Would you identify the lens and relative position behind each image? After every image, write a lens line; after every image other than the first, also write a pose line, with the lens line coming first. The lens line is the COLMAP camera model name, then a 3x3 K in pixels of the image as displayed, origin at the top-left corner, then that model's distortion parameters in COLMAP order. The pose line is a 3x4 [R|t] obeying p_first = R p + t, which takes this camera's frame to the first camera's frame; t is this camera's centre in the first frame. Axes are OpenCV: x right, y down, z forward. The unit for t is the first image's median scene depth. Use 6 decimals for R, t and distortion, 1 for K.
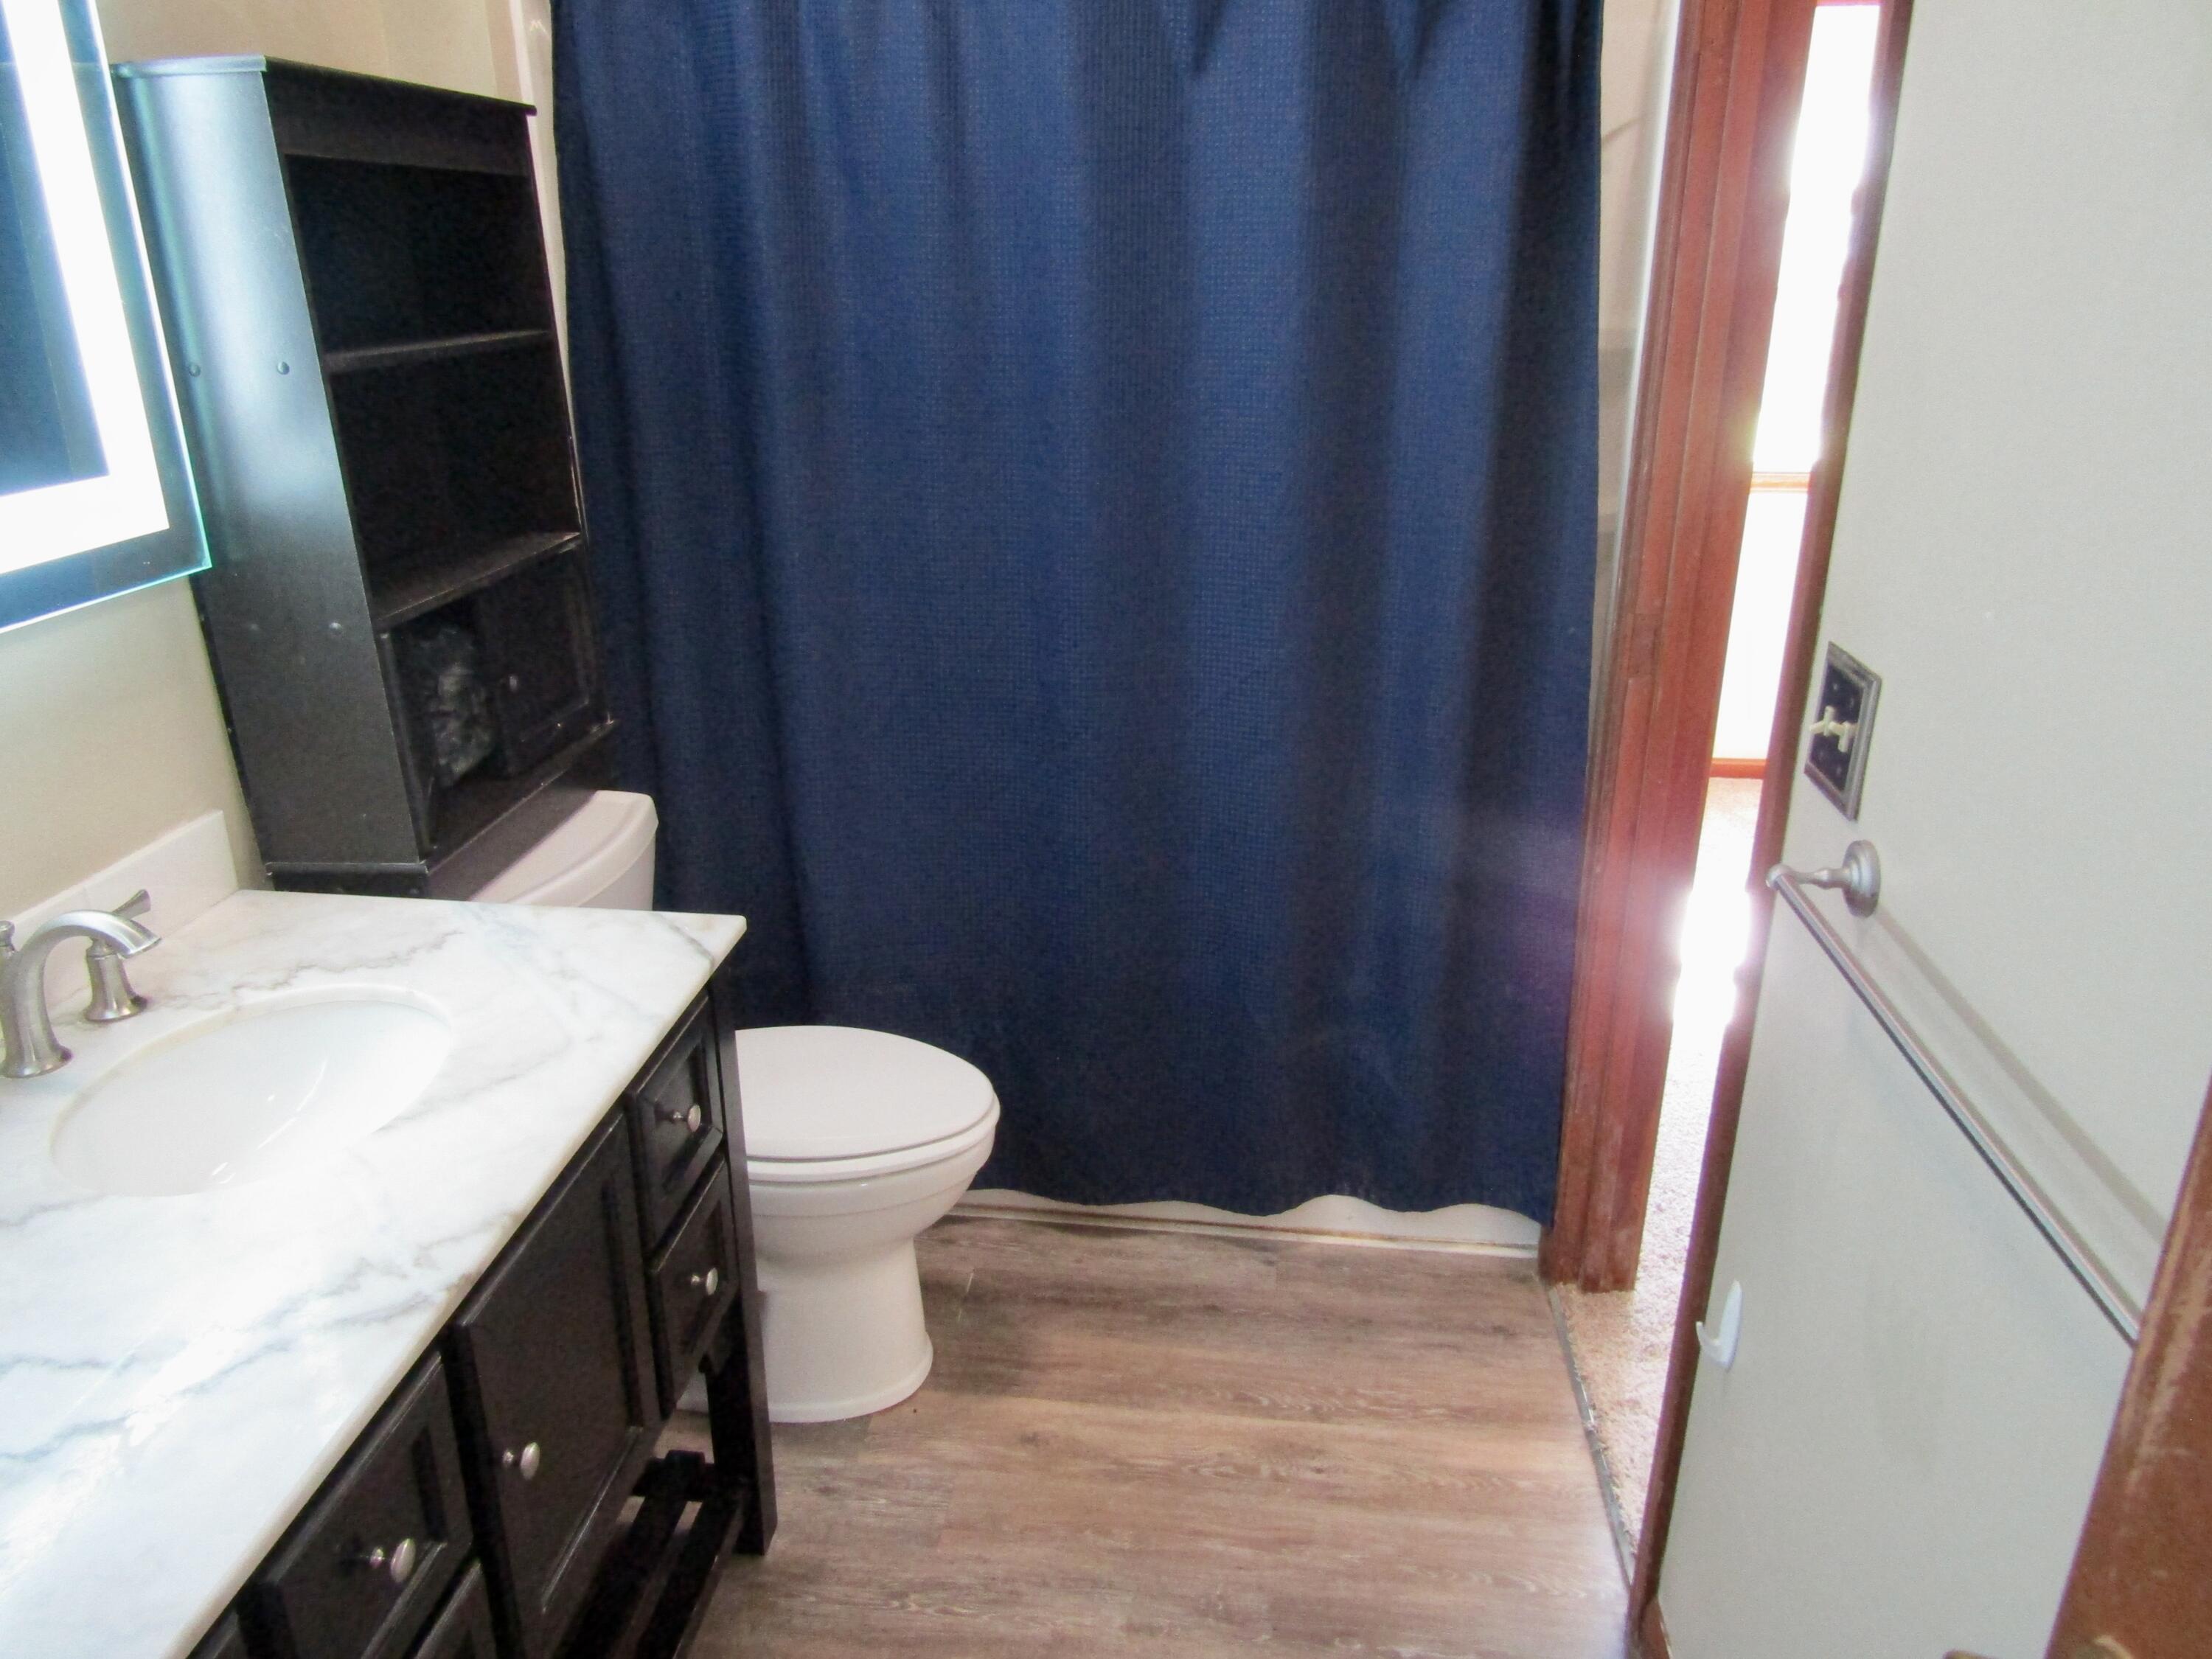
lens RADIAL K [[1563.0, 0, 1104.3], [0, 1563.0, 828.1], [0, 0, 1]] dist [-0.020735, 0.002818]
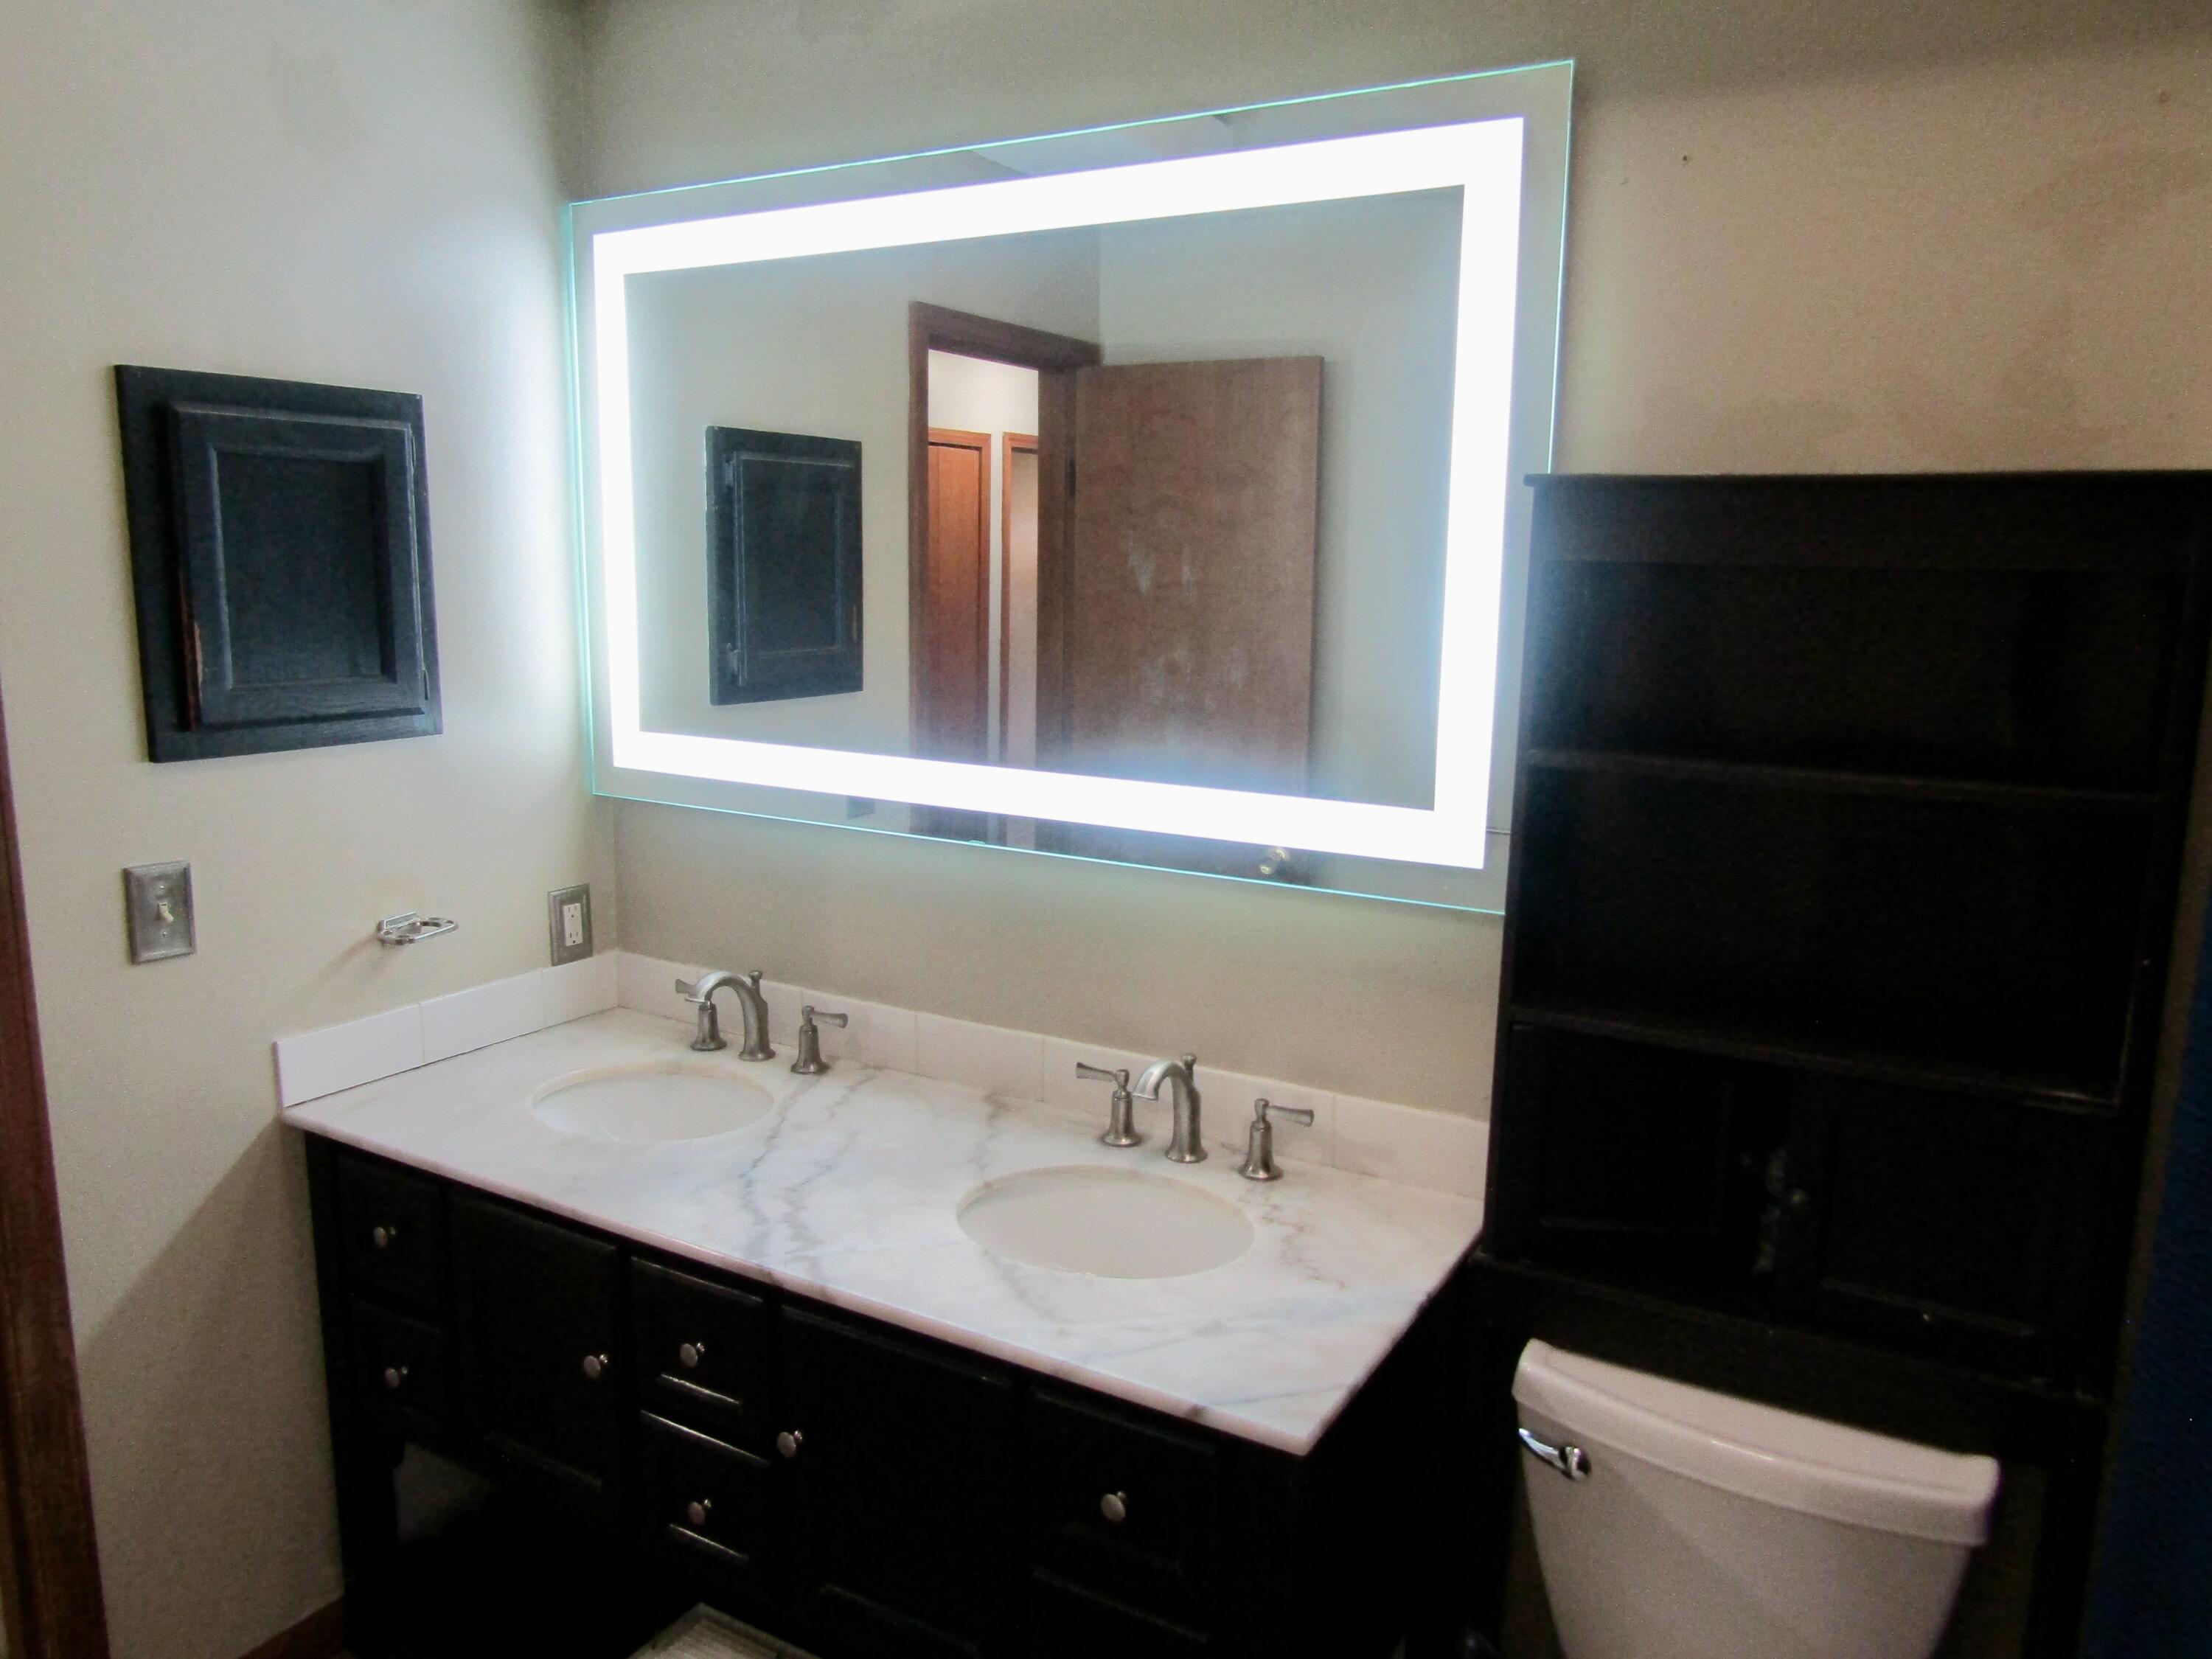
lens RADIAL K [[1563.0, 0, 1105.4], [0, 1563.0, 826.3], [0, 0, 1]] dist [-0.020735, 0.002818]
pose [[-0.422368, 0.150908, -0.893774, 0.548292], [-0.331641, 0.891946, 0.307322, -0.495684], [0.843575, 0.426216, -0.326682, 1.157326]]
